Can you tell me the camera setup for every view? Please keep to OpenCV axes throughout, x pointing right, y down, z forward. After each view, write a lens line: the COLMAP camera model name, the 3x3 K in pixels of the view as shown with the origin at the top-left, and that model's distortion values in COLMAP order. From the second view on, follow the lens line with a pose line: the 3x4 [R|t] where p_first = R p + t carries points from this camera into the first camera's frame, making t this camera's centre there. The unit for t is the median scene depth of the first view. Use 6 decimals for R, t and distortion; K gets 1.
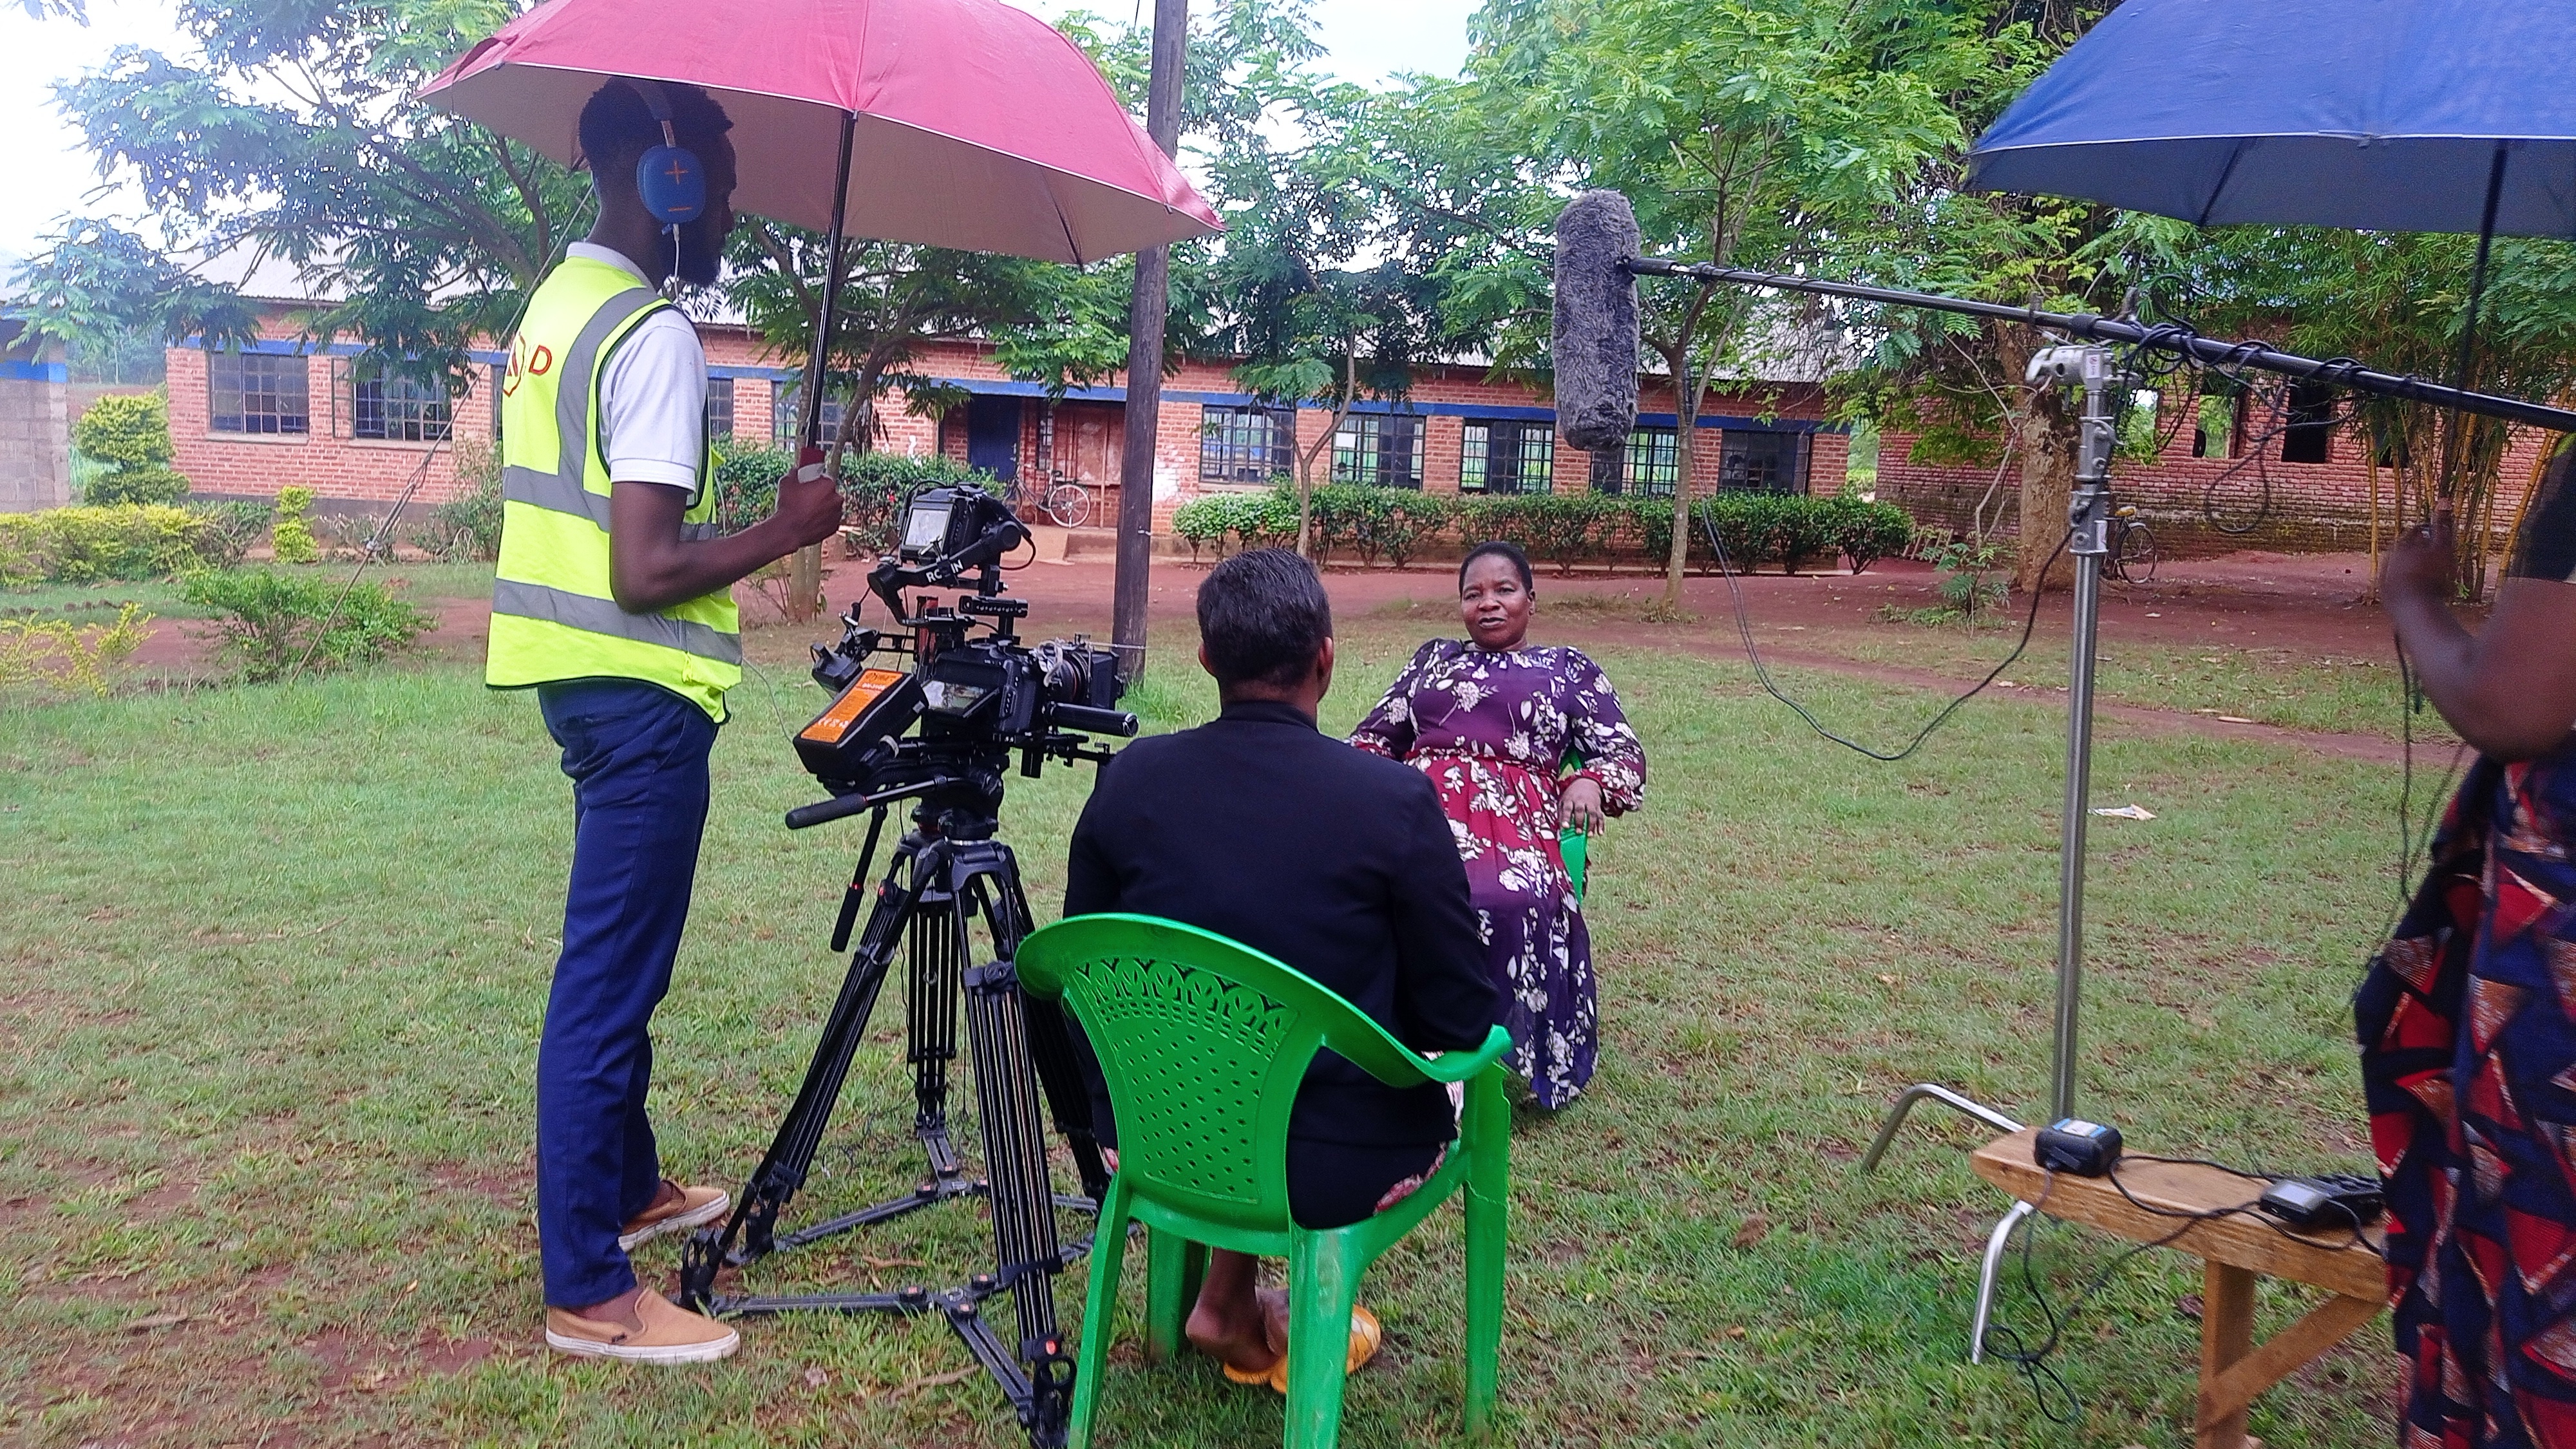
lens RADIAL K [[2162.6, 0, 1287.6], [0, 2162.6, 732.5], [0, 0, 1]] dist [0.090193, -0.178167]
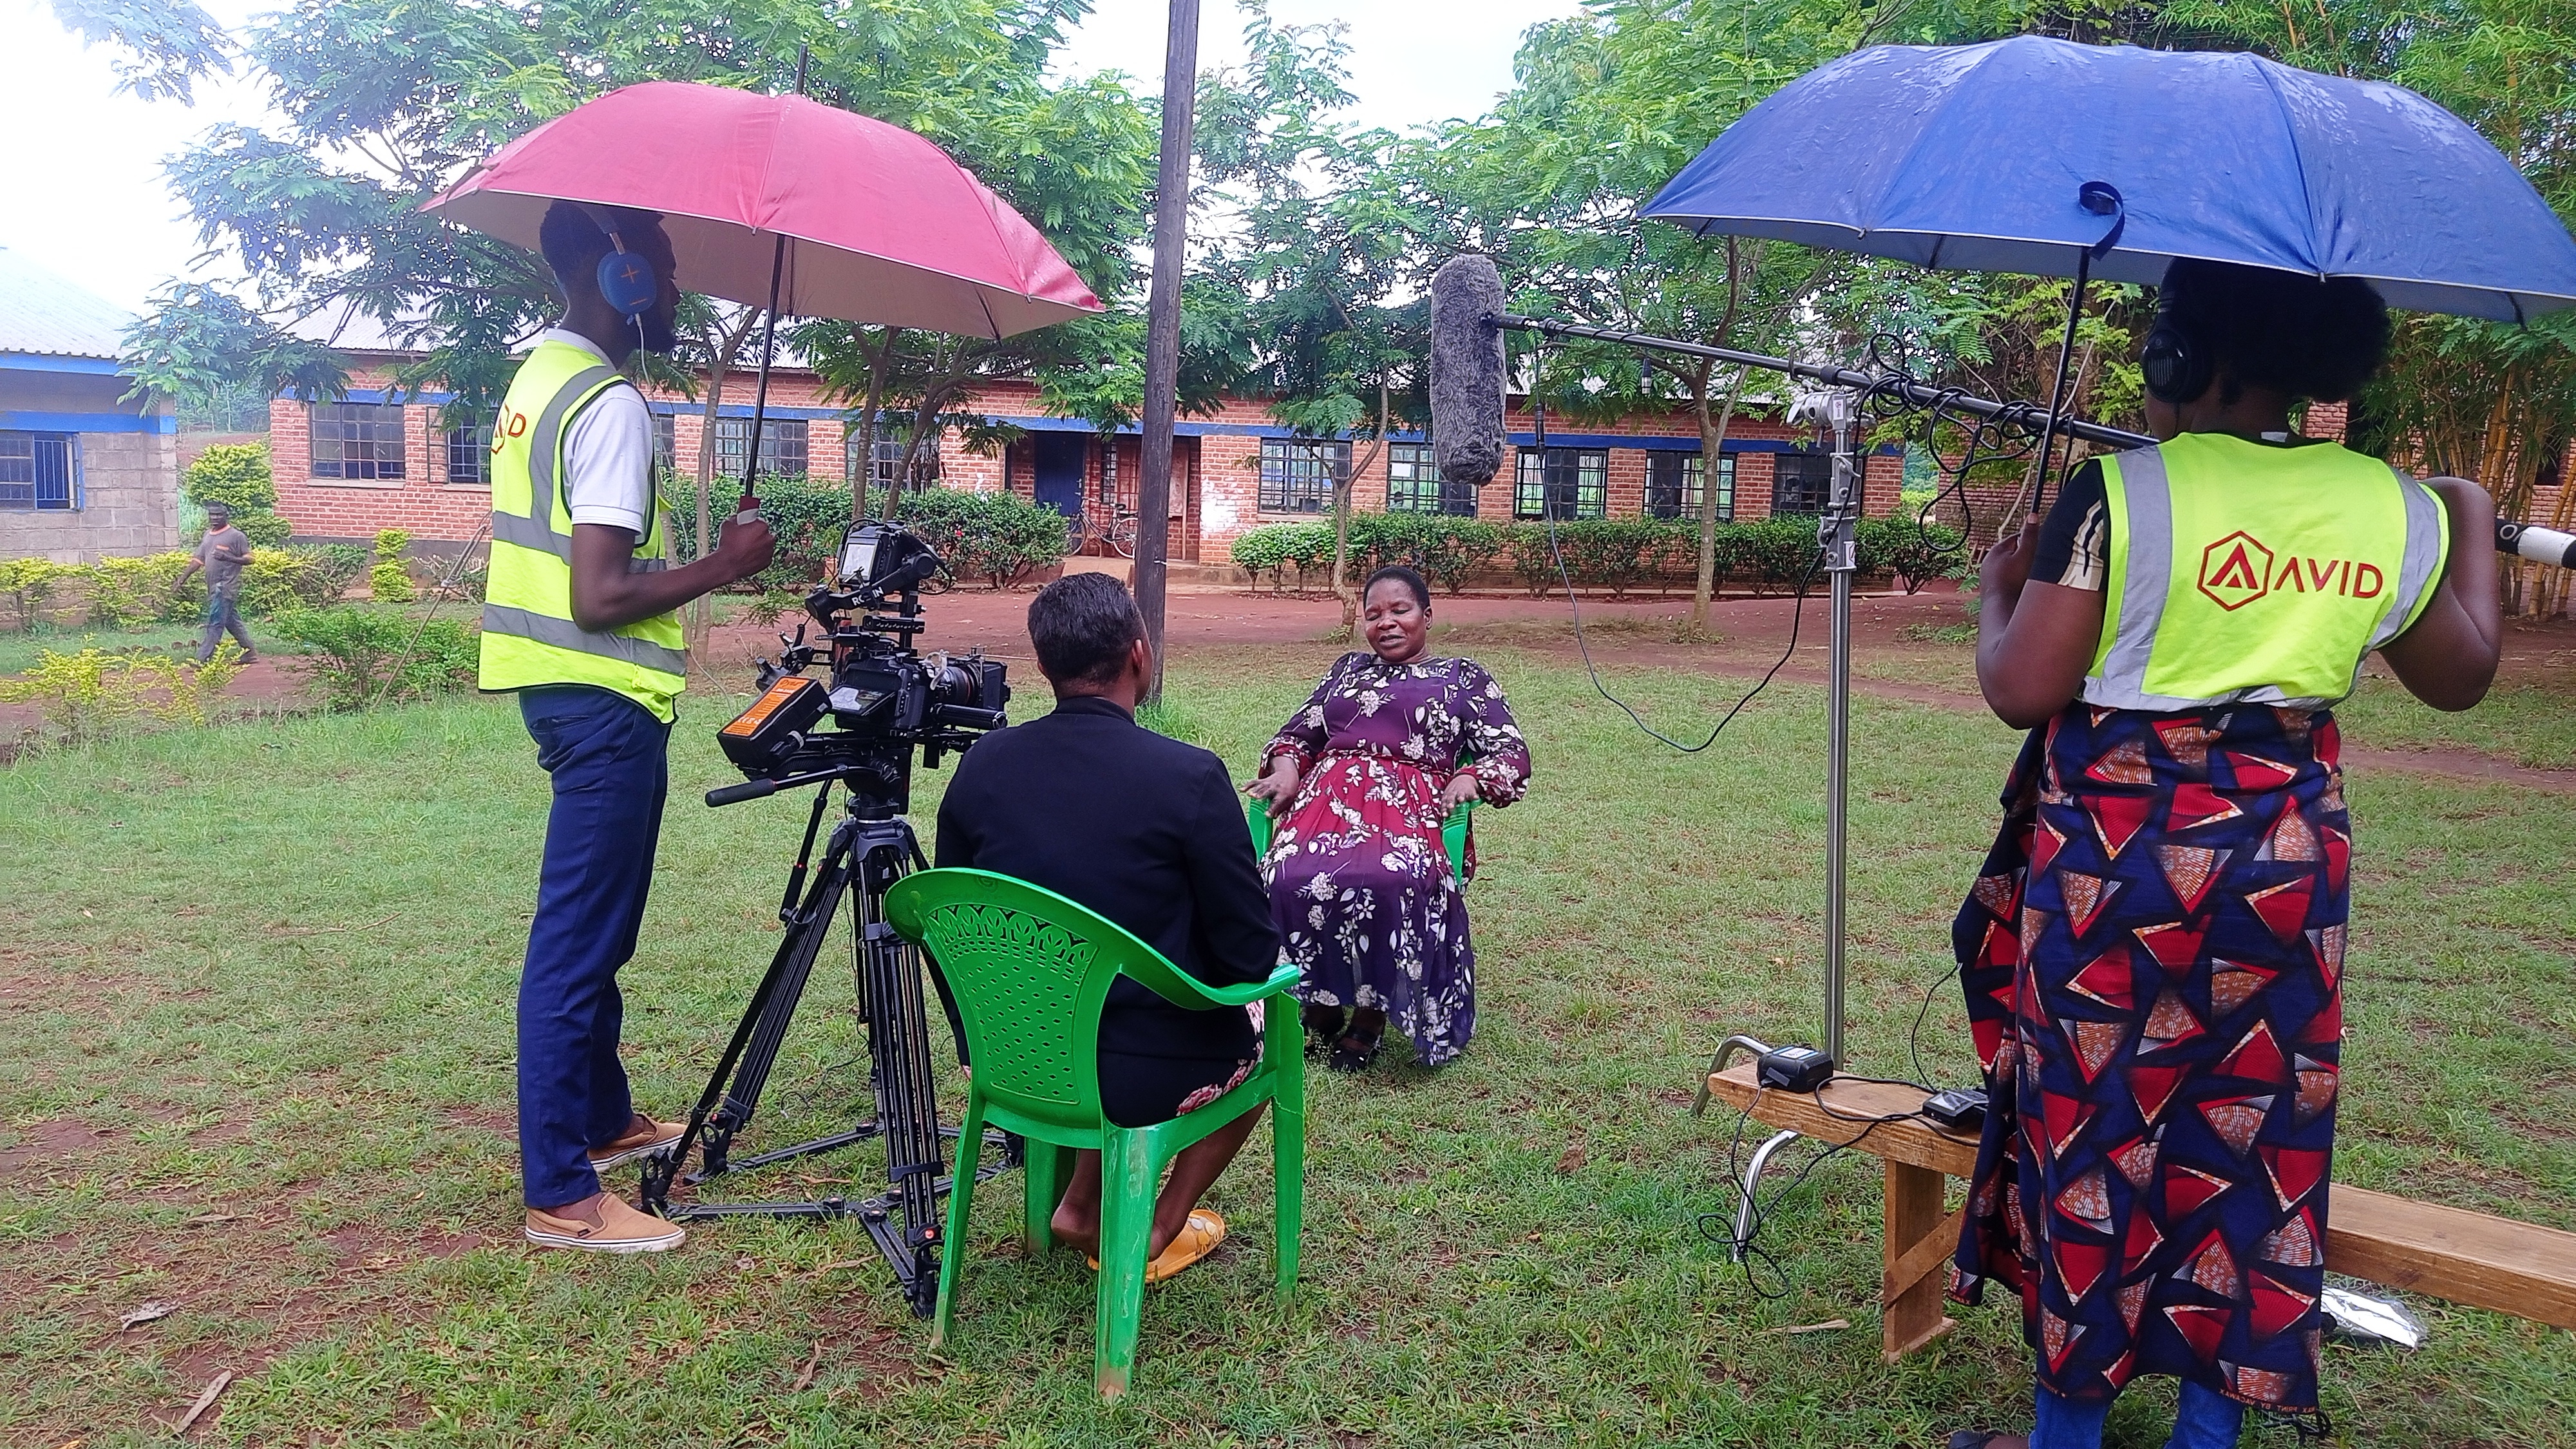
lens RADIAL K [[2168.9, 0, 1288.0], [0, 2168.9, 724.5], [0, 0, 1]] dist [0.111571, -0.221110]
pose [[0.998974, -0.009550, -0.044272, 0.071280], [0.008786, 0.999810, -0.017402, 0.010569], [0.044430, 0.016995, 0.998868, -0.102321]]
